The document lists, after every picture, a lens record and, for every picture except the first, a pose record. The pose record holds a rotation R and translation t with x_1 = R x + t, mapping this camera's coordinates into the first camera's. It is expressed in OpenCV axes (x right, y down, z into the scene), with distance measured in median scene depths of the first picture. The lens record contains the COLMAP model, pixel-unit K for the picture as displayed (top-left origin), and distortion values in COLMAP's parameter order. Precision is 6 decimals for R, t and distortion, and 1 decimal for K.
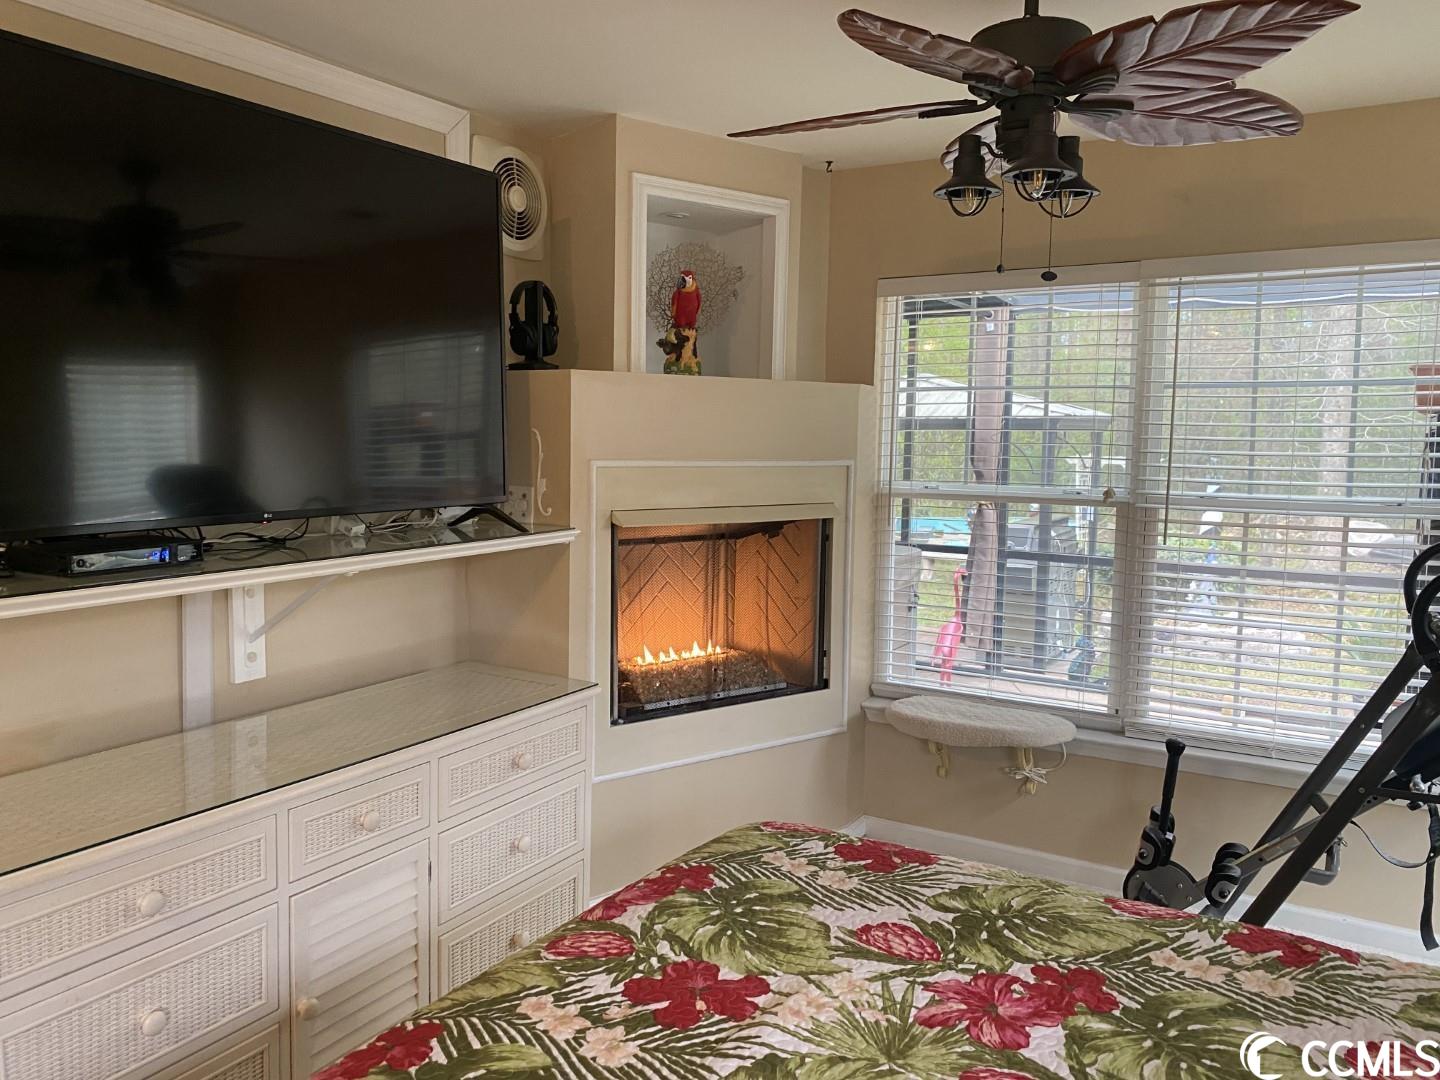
lens RADIAL K [[1097.6, 0, 709.8], [0, 1097.6, 542.7], [0, 0, 1]] dist [0.043818, -0.046640]
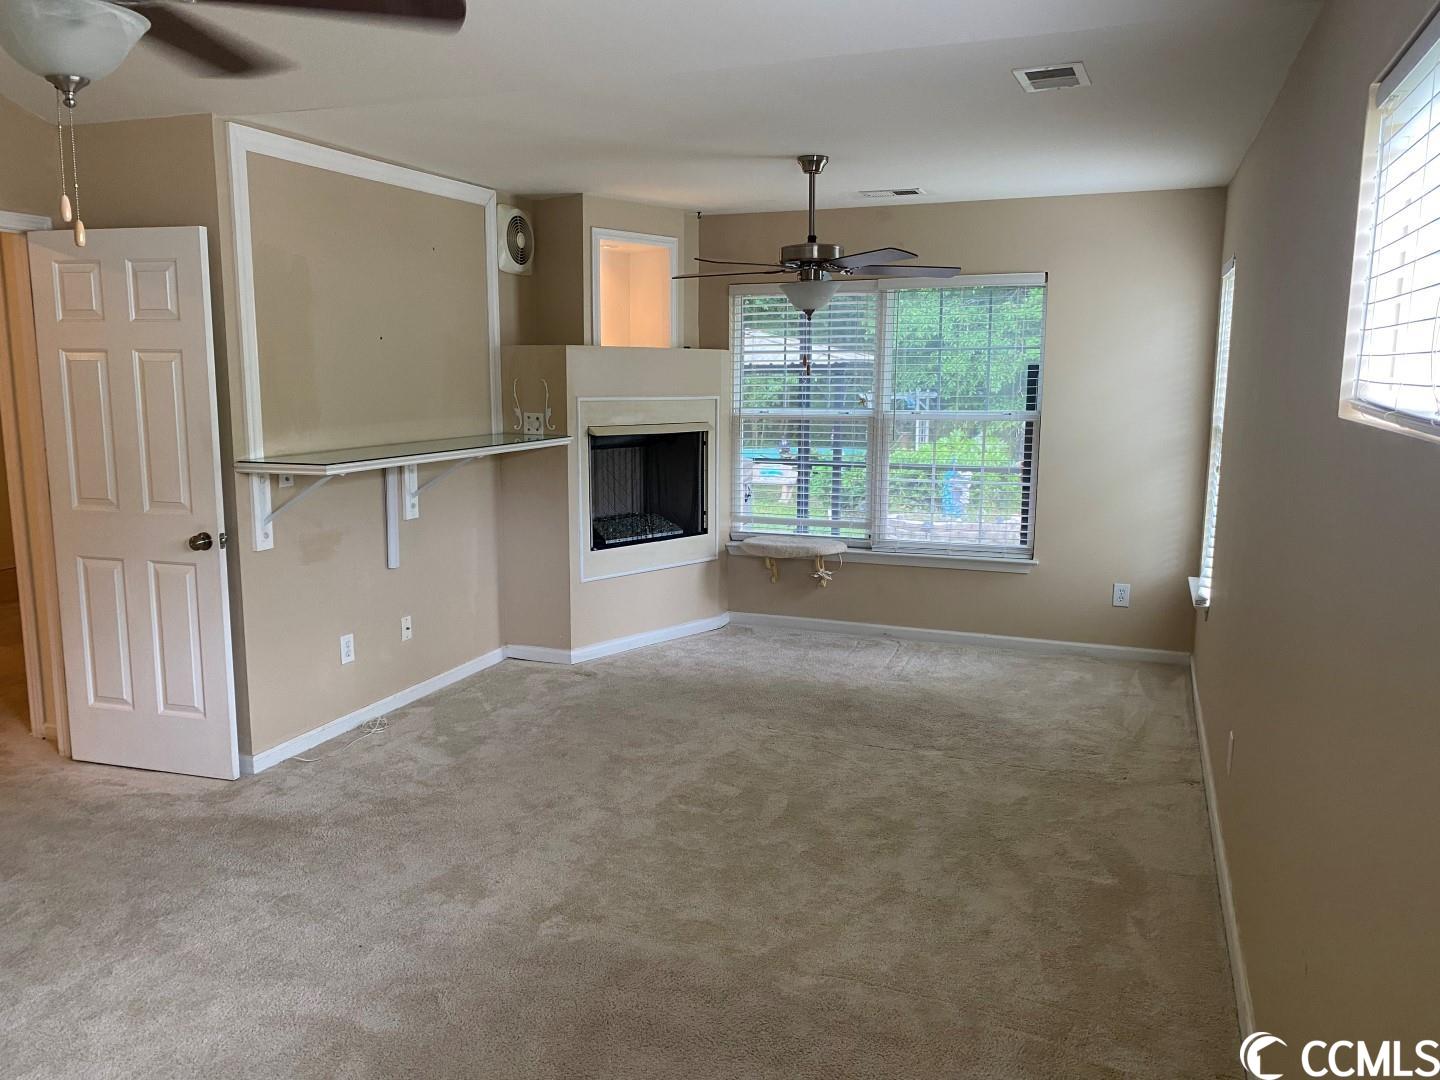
lens RADIAL K [[1097.6, 0, 709.8], [0, 1097.6, 542.7], [0, 0, 1]] dist [0.043818, -0.046640]
pose [[0.984917, -0.032168, 0.170014, -0.186409], [0.022744, 0.998110, 0.057089, 0.055740], [-0.171529, -0.052361, 0.983787, -0.702243]]
